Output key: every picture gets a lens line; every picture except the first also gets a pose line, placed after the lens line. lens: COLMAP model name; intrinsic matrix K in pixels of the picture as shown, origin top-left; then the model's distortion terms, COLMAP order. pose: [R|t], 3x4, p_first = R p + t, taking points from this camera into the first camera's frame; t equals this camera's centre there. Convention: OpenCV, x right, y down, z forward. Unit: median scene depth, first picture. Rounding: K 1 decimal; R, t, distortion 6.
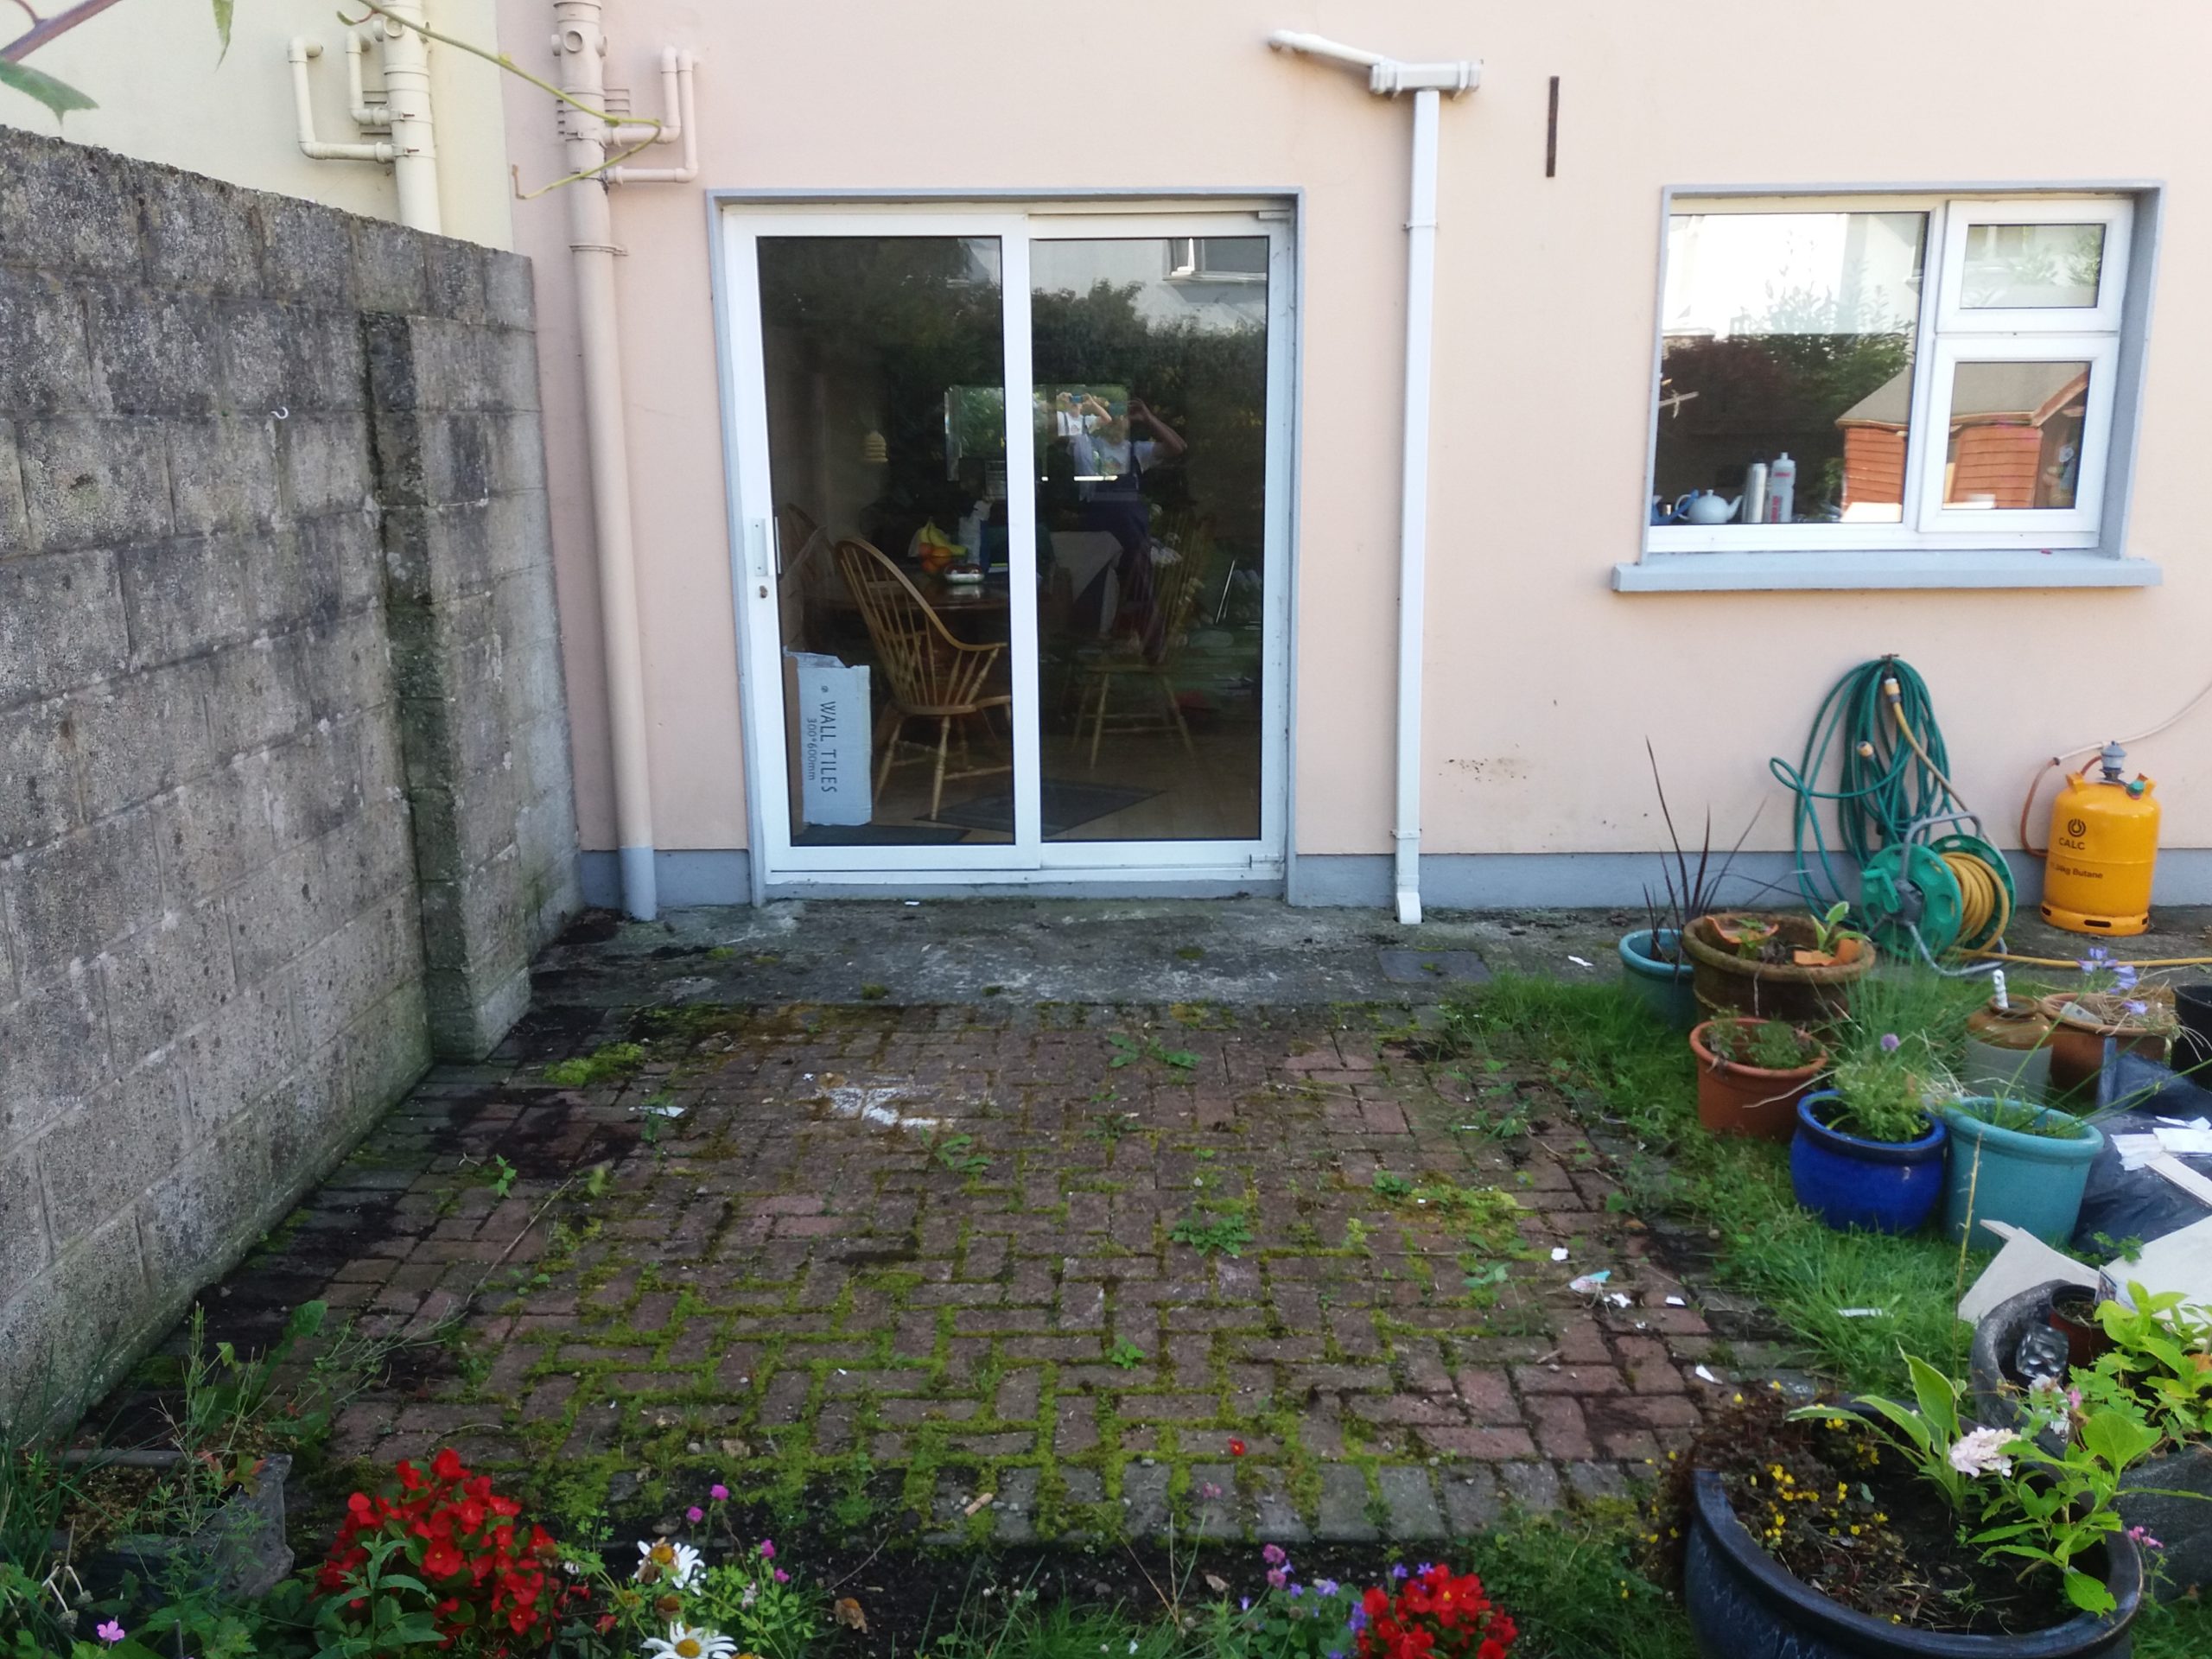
lens RADIAL K [[1802.1, 0, 1092.5], [0, 1802.1, 828.8], [0, 0, 1]] dist [0.067267, -0.086906]
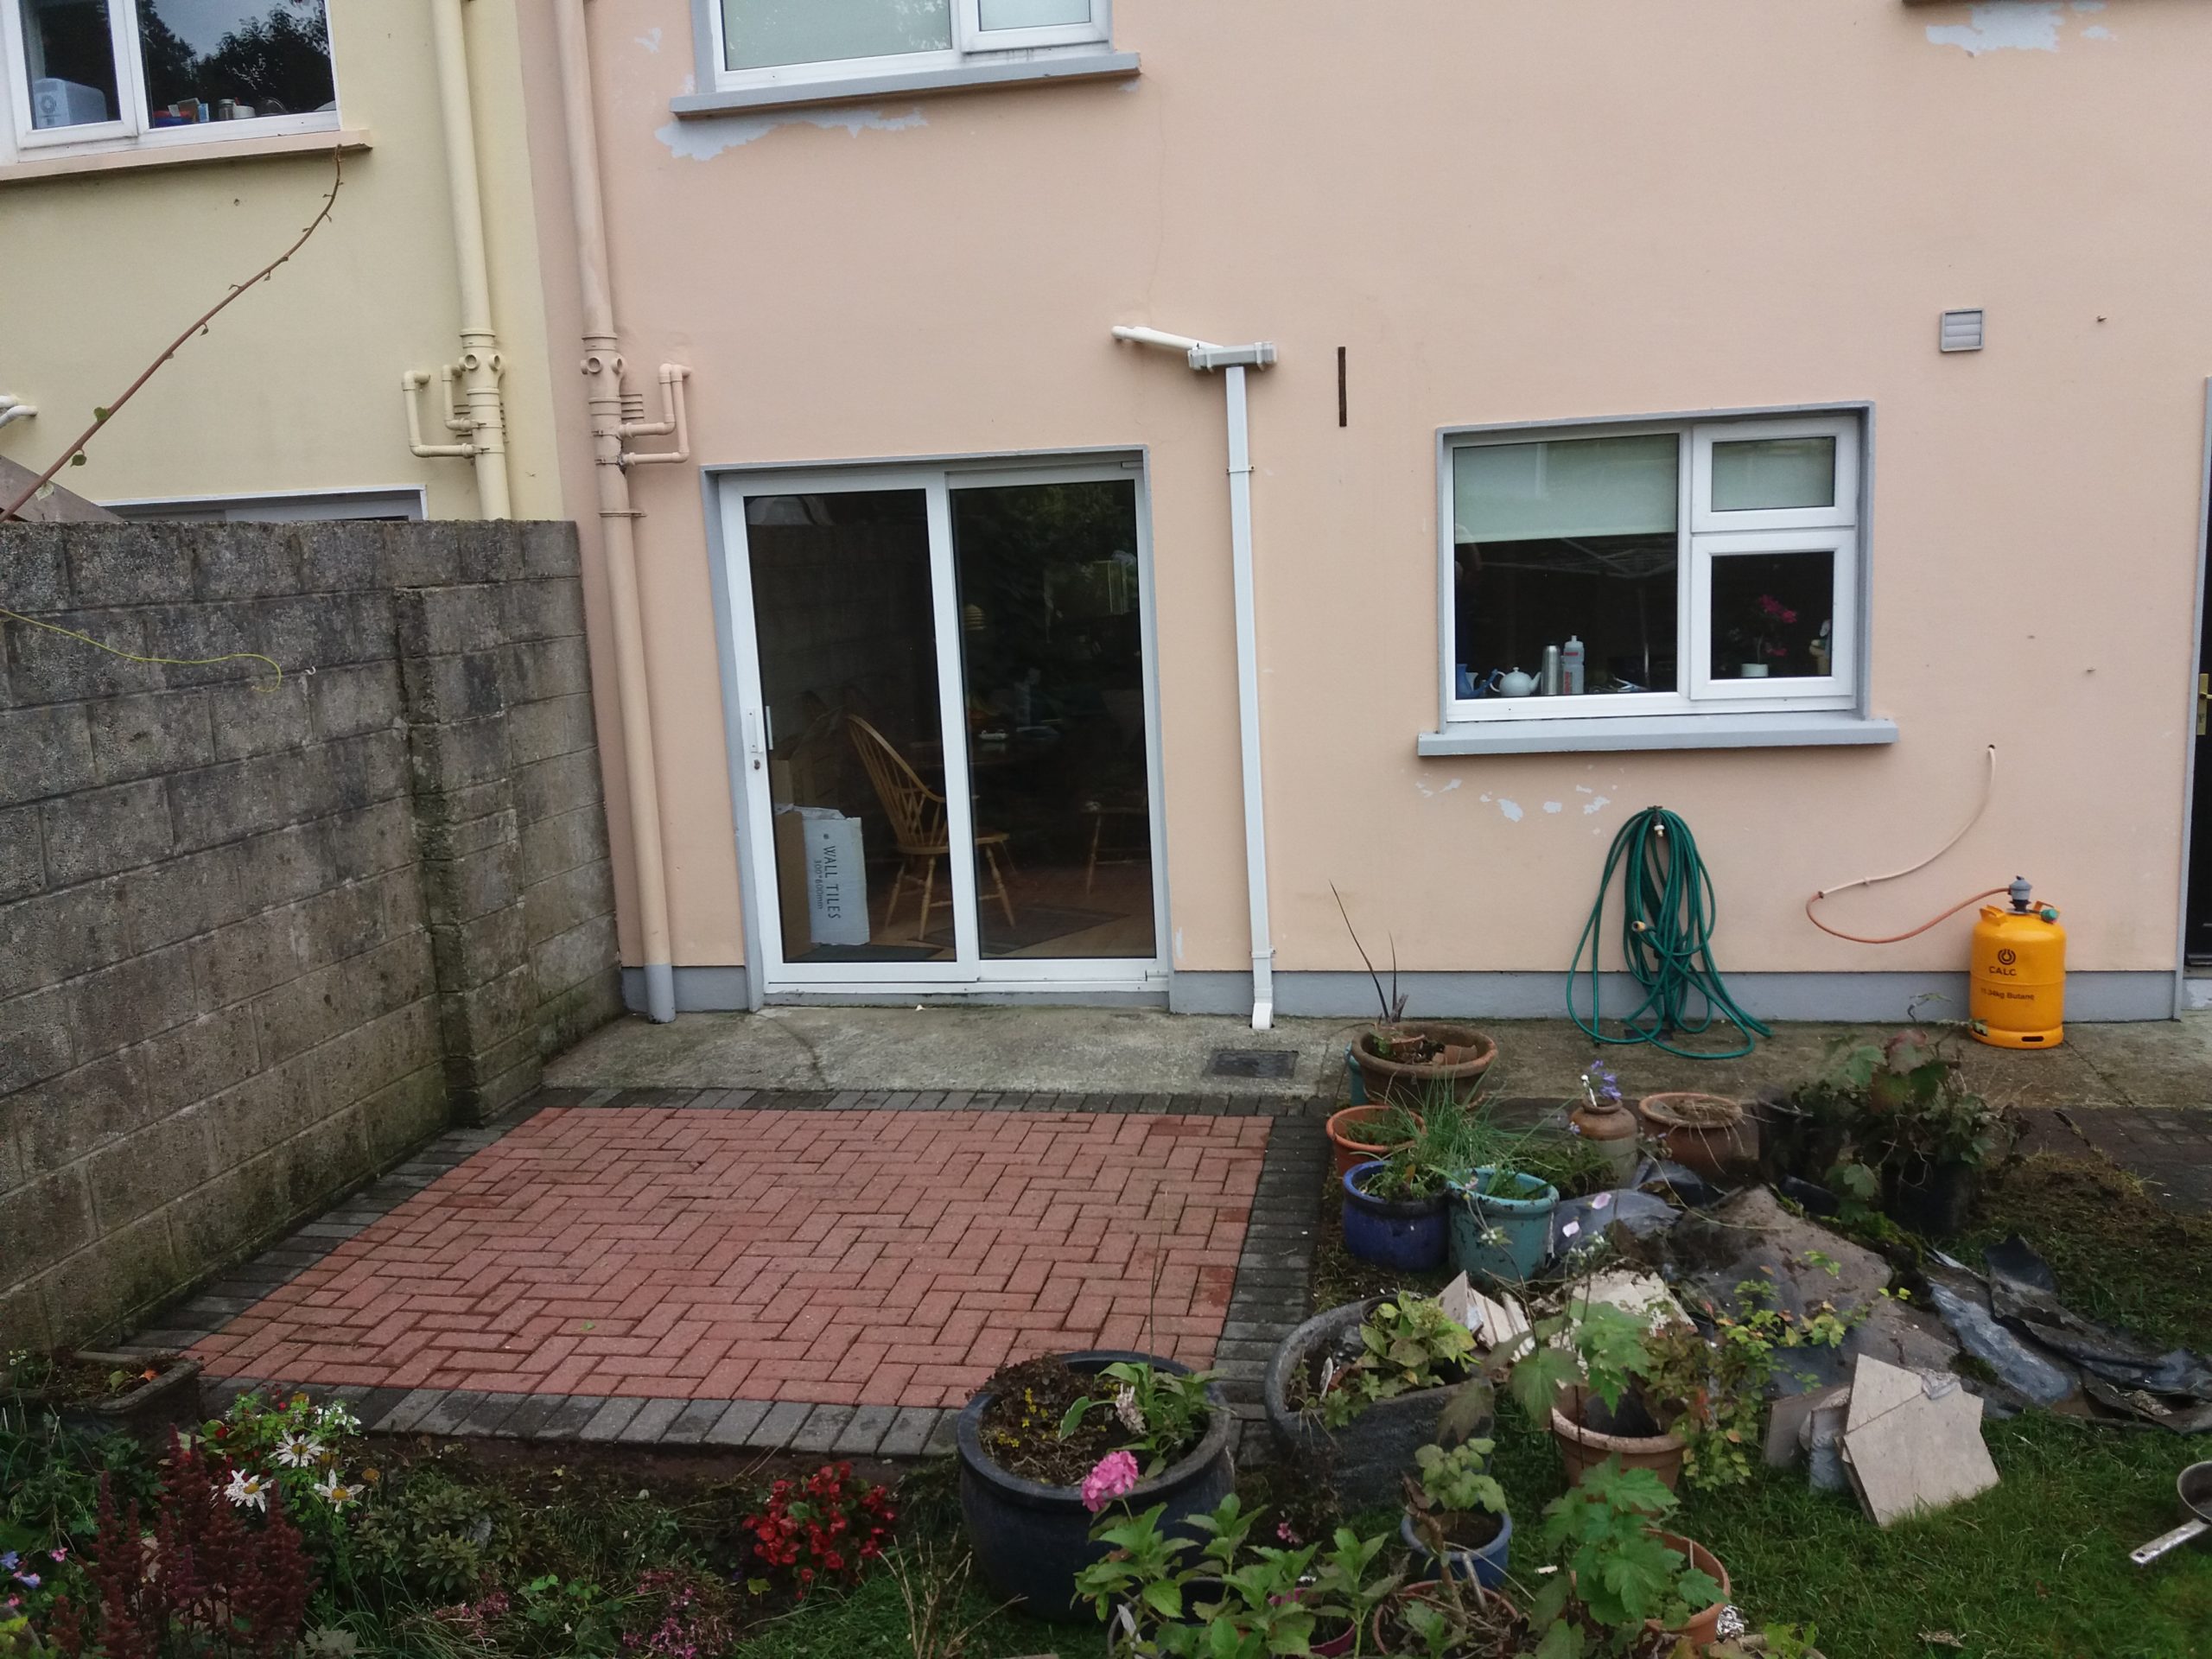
lens RADIAL K [[1802.1, 0, 1119.6], [0, 1802.1, 835.9], [0, 0, 1]] dist [0.067267, -0.086906]
pose [[0.983804, -0.008247, -0.179060, 0.396524], [-0.001400, 0.998557, -0.053684, -0.016204], [0.179245, 0.053065, 0.982372, -0.272665]]
